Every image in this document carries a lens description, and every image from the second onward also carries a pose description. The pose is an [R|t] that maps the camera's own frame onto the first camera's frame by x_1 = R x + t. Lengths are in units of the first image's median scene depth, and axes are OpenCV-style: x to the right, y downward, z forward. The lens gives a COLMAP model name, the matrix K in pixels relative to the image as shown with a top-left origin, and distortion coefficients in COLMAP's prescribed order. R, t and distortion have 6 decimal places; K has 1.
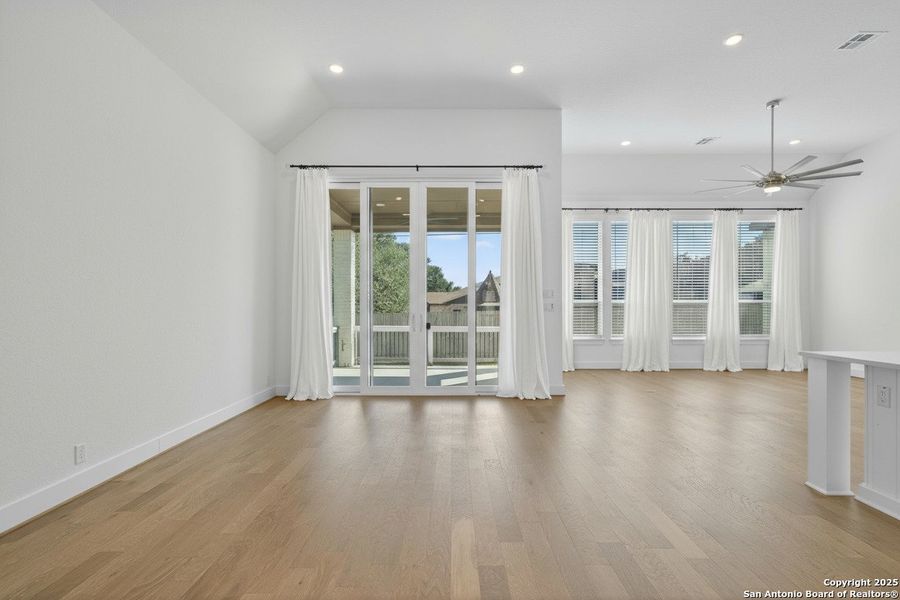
lens RADIAL K [[433.6, 0, 441.4], [0, 433.6, 305.6], [0, 0, 1]] dist [0.016672, 0.000268]
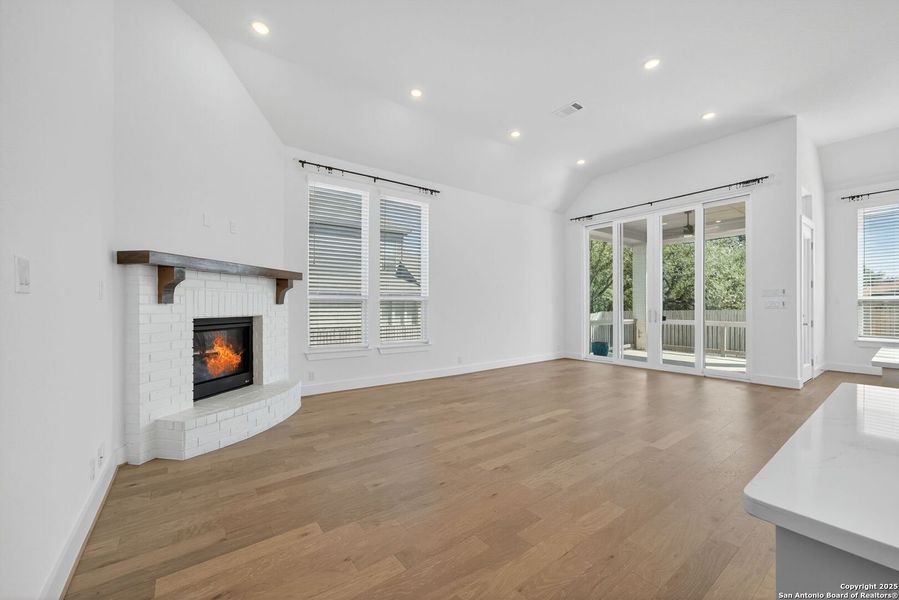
lens RADIAL K [[365.5, 0, 453.0], [0, 365.5, 305.8], [0, 0, 1]] dist [-0.001446, -0.000409]
pose [[0.602087, -0.000606, -0.798430, 0.497645], [0.006926, 0.999966, 0.004464, -0.002400], [0.798400, -0.008217, 0.602071, -0.202050]]
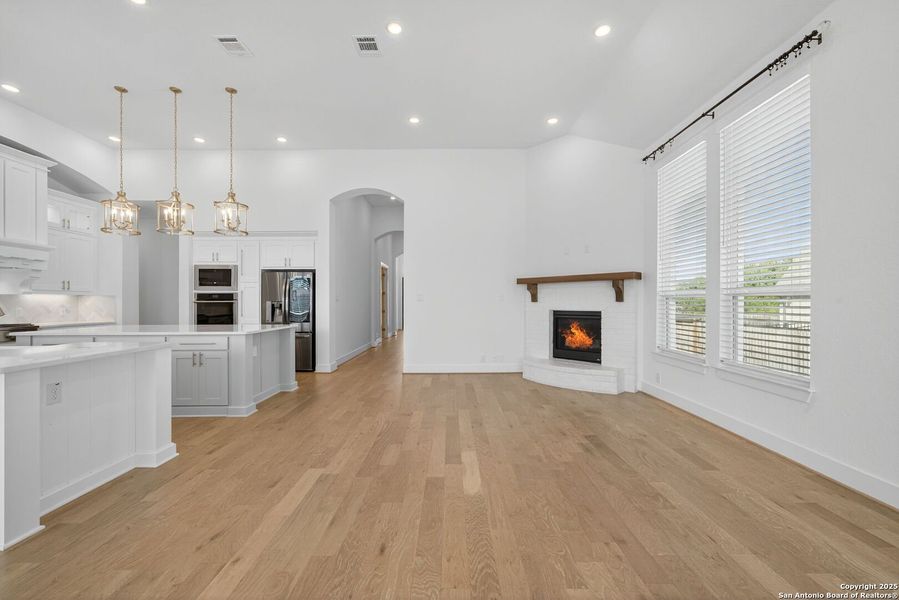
lens RADIAL K [[338.3, 0, 447.1], [0, 338.3, 304.1], [0, 0, 1]] dist [-0.002246, 0.000157]
pose [[-0.999973, 0.003085, -0.006673, 0.055069], [0.003126, 0.999977, -0.006048, 0.004917], [0.006654, -0.006068, -0.999959, 0.862512]]
